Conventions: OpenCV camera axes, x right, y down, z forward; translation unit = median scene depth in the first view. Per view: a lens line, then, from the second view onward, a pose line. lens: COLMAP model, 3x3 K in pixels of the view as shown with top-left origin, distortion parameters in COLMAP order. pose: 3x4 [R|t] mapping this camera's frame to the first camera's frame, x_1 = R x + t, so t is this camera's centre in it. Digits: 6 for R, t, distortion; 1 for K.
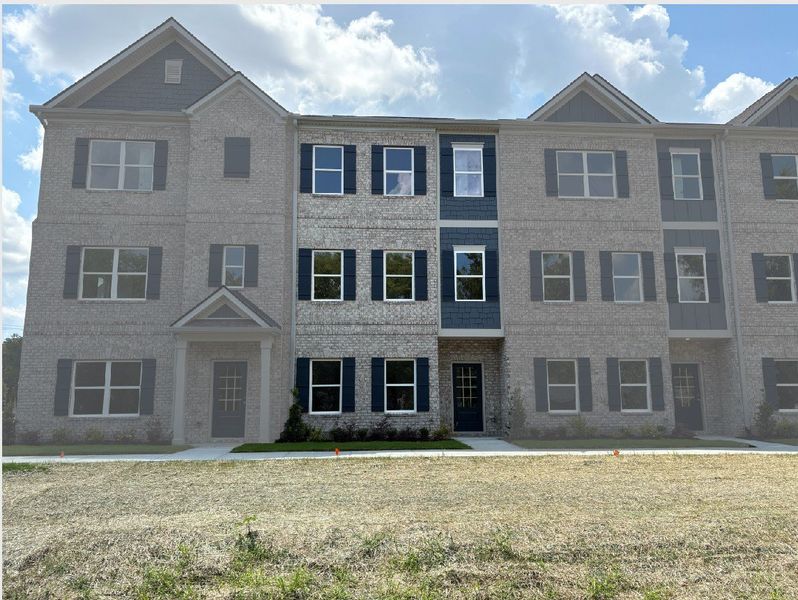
lens RADIAL K [[621.3, 0, 401.0], [0, 621.3, 299.0], [0, 0, 1]] dist [0.051113, -0.033030]
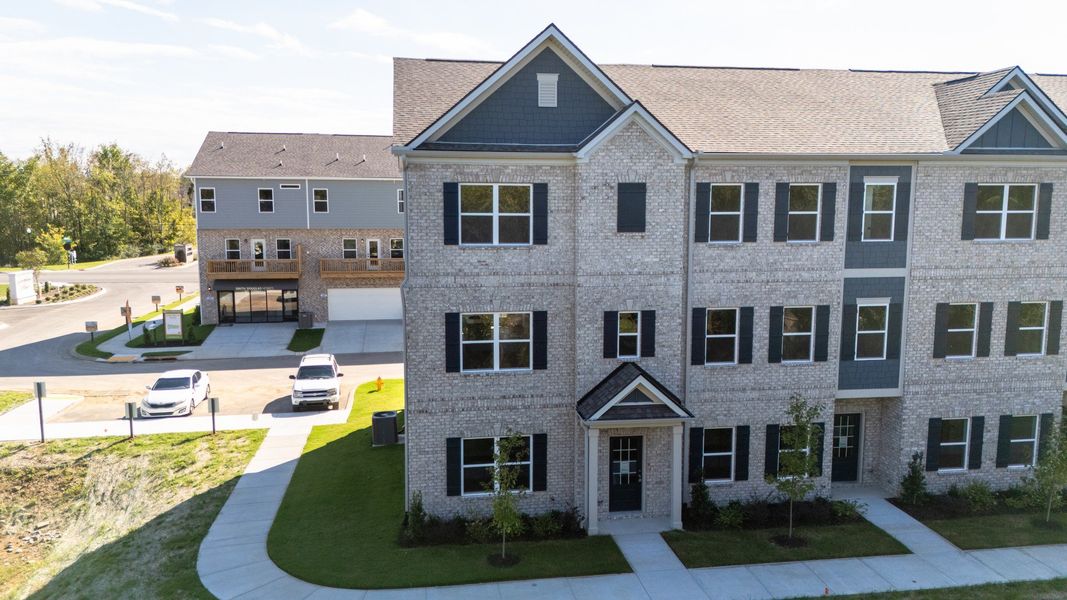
lens RADIAL K [[835.3, 0, 531.9], [0, 835.3, 297.7], [0, 0, 1]] dist [0.044924, -0.033817]
pose [[0.996158, -0.001924, 0.087548, -0.497663], [-0.023604, 0.956854, 0.289610, -0.435156], [-0.084328, -0.290564, 0.953132, -0.115362]]
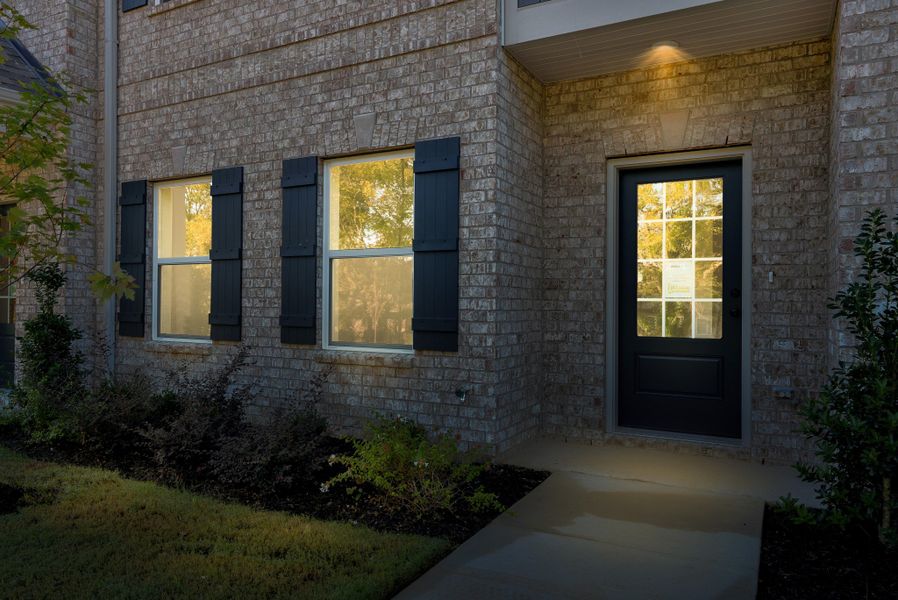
lens RADIAL K [[635.8, 0, 447.7], [0, 635.8, 298.5], [0, 0, 1]] dist [-0.004978, -0.000771]
pose [[0.834760, 0.007281, -0.550566, 0.176127], [0.080336, 0.987602, 0.134864, 0.121396], [0.544722, -0.156810, 0.823826, 0.769667]]
